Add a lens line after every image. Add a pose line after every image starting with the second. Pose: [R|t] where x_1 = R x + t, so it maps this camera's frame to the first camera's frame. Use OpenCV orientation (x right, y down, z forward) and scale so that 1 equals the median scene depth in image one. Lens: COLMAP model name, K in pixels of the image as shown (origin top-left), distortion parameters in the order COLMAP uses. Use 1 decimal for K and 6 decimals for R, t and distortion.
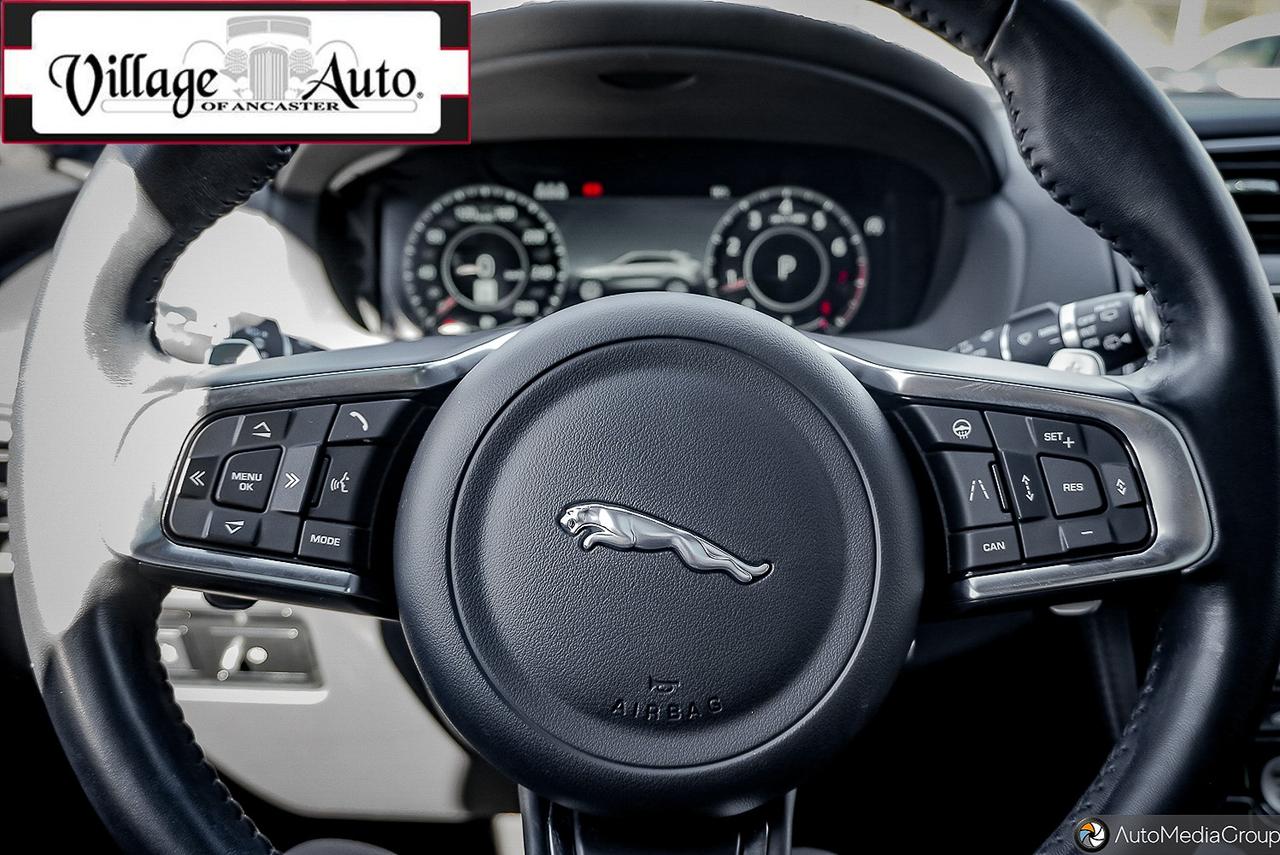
lens RADIAL K [[1131.5, 0, 637.7], [0, 1131.5, 425.3], [0, 0, 1]] dist [0.015294, 0.014476]
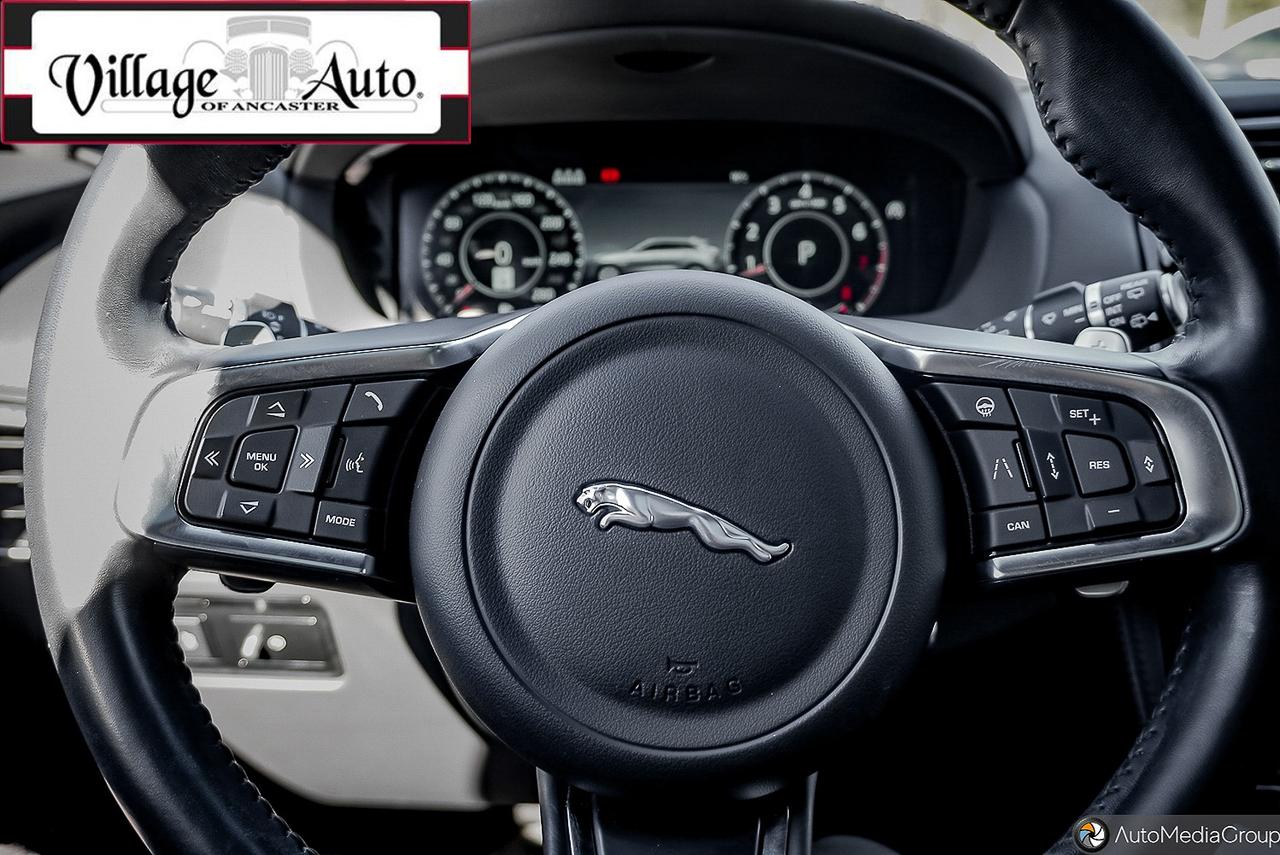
lens RADIAL K [[1131.5, 0, 638.3], [0, 1131.5, 425.6], [0, 0, 1]] dist [0.015294, 0.014476]
pose [[0.999825, -0.003952, -0.018311, 0.003544], [0.004012, 0.999987, 0.003196, 0.015626], [0.018298, -0.003269, 0.999827, 0.012443]]
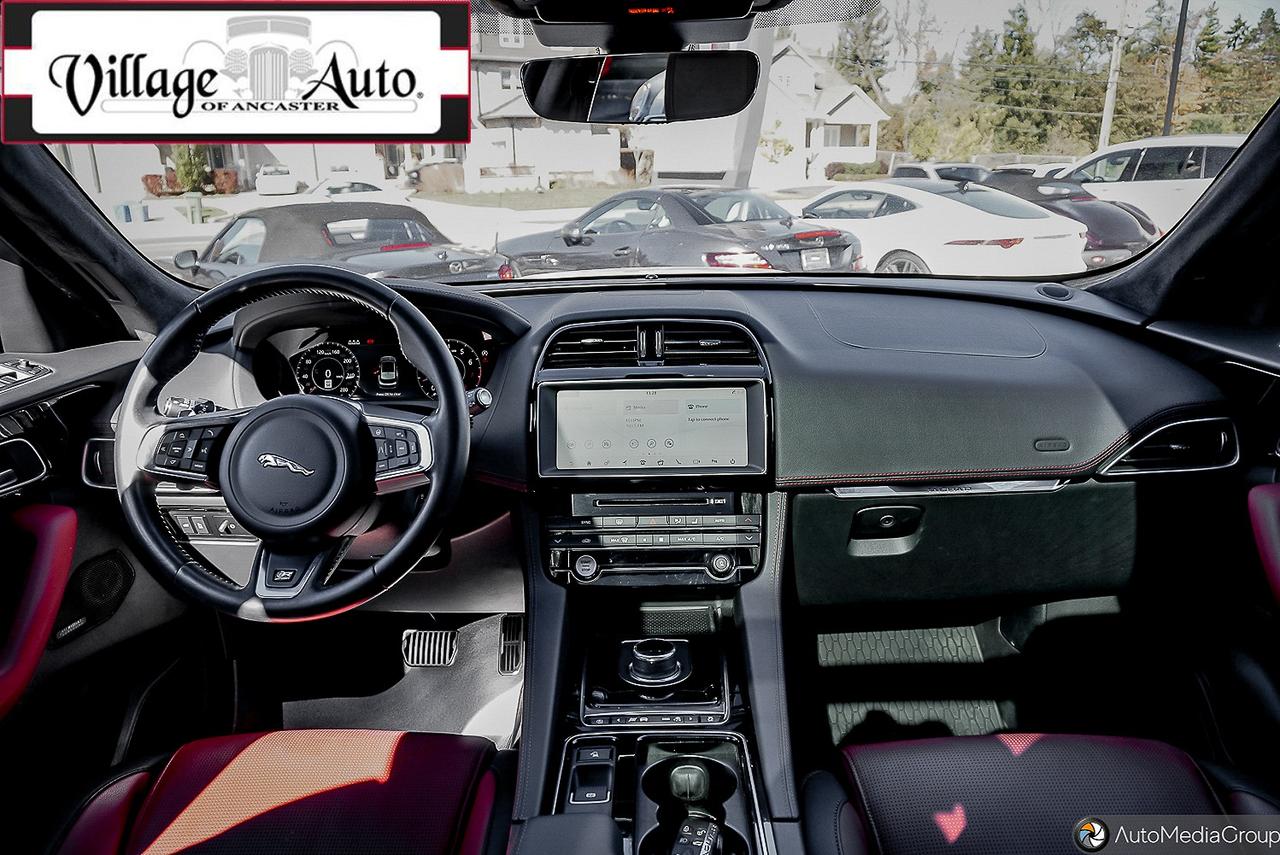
lens RADIAL K [[892.6, 0, 638.2], [0, 892.6, 424.5], [0, 0, 1]] dist [-0.002201, 0.006346]
pose [[0.996251, -0.016613, -0.084904, 1.318151], [0.014294, 0.999510, -0.027844, 0.066738], [0.085325, 0.026526, 0.996000, -1.656259]]
